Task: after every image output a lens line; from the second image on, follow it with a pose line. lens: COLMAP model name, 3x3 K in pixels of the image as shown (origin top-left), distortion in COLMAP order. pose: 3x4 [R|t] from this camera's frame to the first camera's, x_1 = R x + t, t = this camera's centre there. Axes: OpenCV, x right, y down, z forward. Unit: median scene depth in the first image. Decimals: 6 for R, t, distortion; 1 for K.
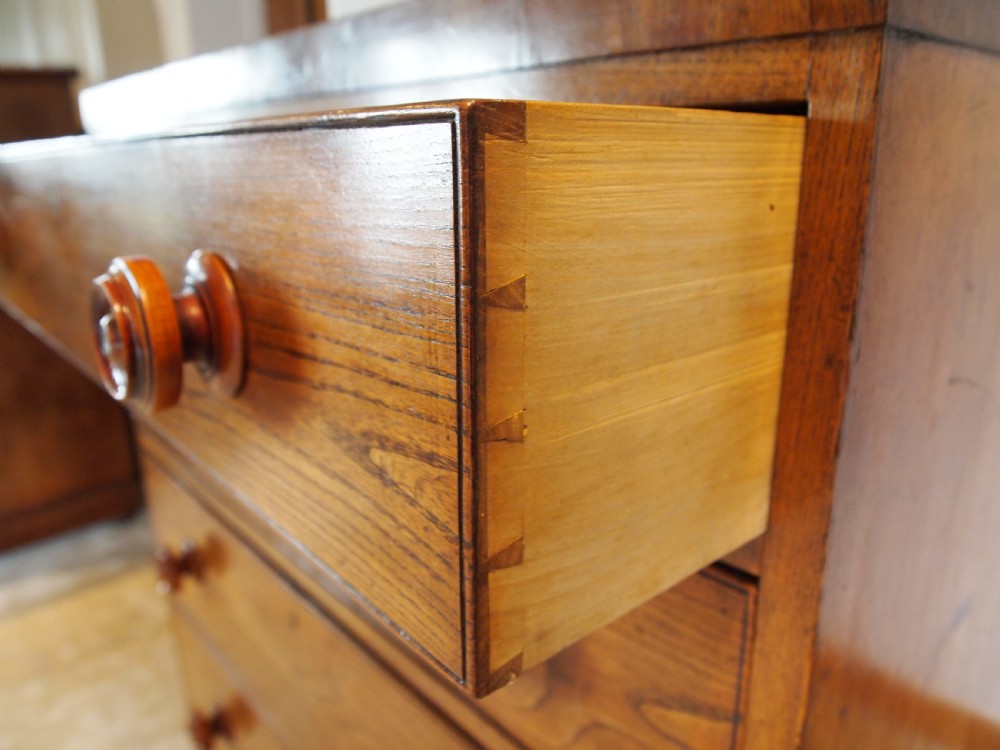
lens RADIAL K [[791.3, 0, 509.7], [0, 791.3, 398.8], [0, 0, 1]] dist [-0.047425, 0.000424]
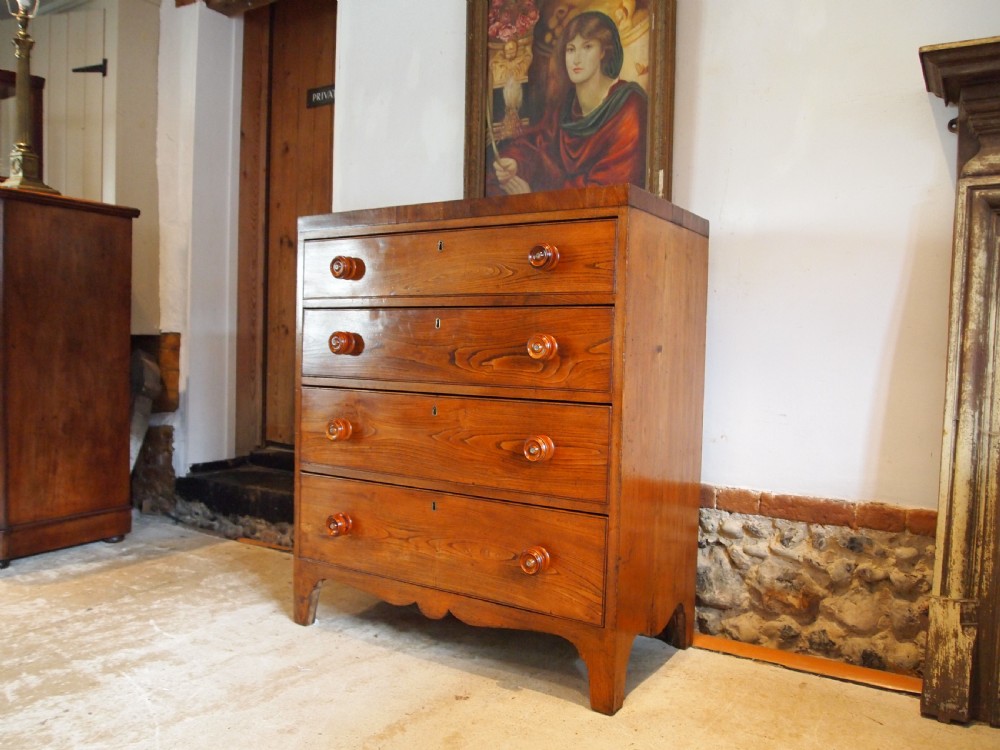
lens RADIAL K [[791.3, 0, 505.4], [0, 791.3, 377.5], [0, 0, 1]] dist [-0.047425, 0.000424]
pose [[0.959291, 0.022886, 0.281492, -3.152017], [0.054158, 0.963306, -0.262885, 3.077415], [-0.277180, 0.267429, 0.922851, -5.438769]]
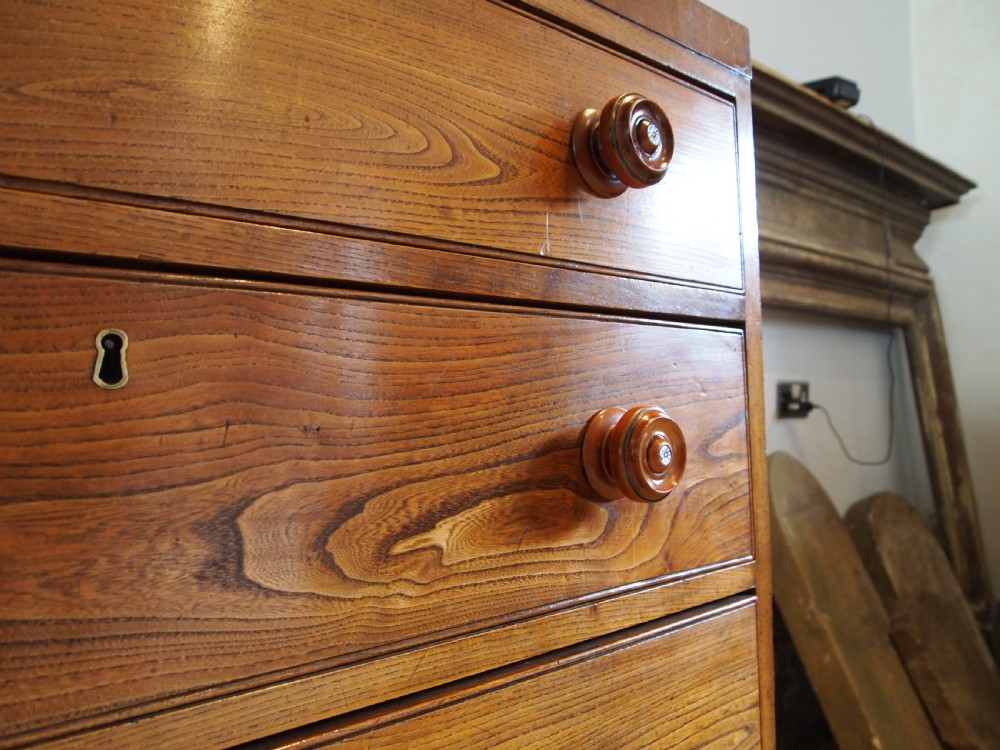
lens RADIAL K [[791.3, 0, 510.7], [0, 791.3, 373.9], [0, 0, 1]] dist [-0.047425, 0.000424]
pose [[-0.010090, 0.061451, 0.998059, -2.871502], [0.330851, 0.942099, -0.054661, 0.527129], [-0.943629, 0.329657, -0.029836, 1.993076]]
